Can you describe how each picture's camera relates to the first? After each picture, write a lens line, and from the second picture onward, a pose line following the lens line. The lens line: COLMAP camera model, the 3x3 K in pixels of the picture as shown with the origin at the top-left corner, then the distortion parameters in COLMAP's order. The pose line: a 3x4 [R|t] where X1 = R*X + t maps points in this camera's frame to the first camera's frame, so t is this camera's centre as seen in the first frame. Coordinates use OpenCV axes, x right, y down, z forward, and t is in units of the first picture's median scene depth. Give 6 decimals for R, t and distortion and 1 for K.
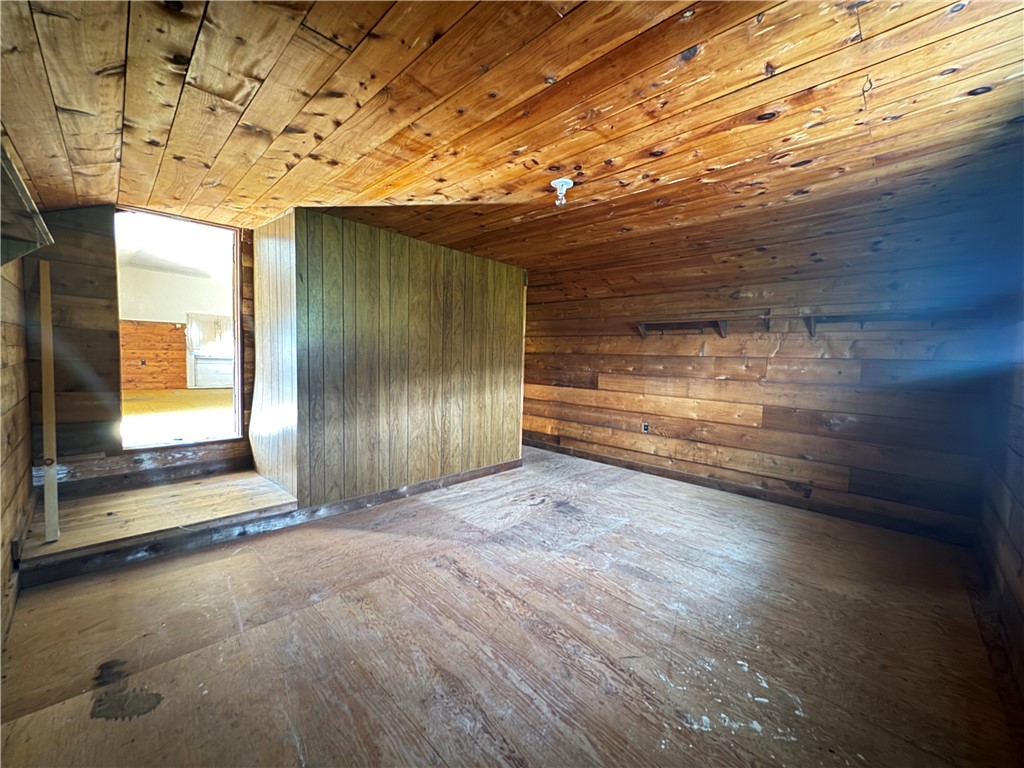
lens RADIAL K [[408.9, 0, 517.7], [0, 408.9, 382.2], [0, 0, 1]] dist [-0.000826, -0.000208]
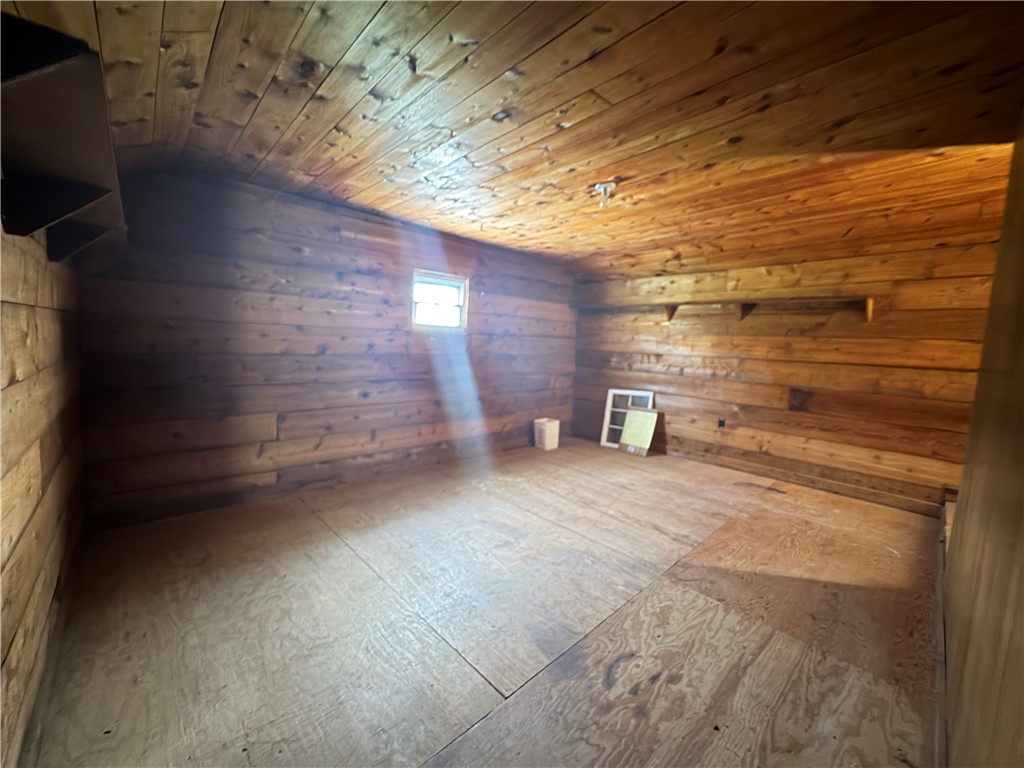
lens RADIAL K [[408.9, 0, 515.5], [0, 408.9, 385.6], [0, 0, 1]] dist [-0.000826, -0.000208]
pose [[-0.995993, -0.073800, 0.050517, 0.166706], [-0.063107, 0.980188, 0.187749, -0.088564], [-0.063372, 0.183809, -0.980917, 1.419953]]
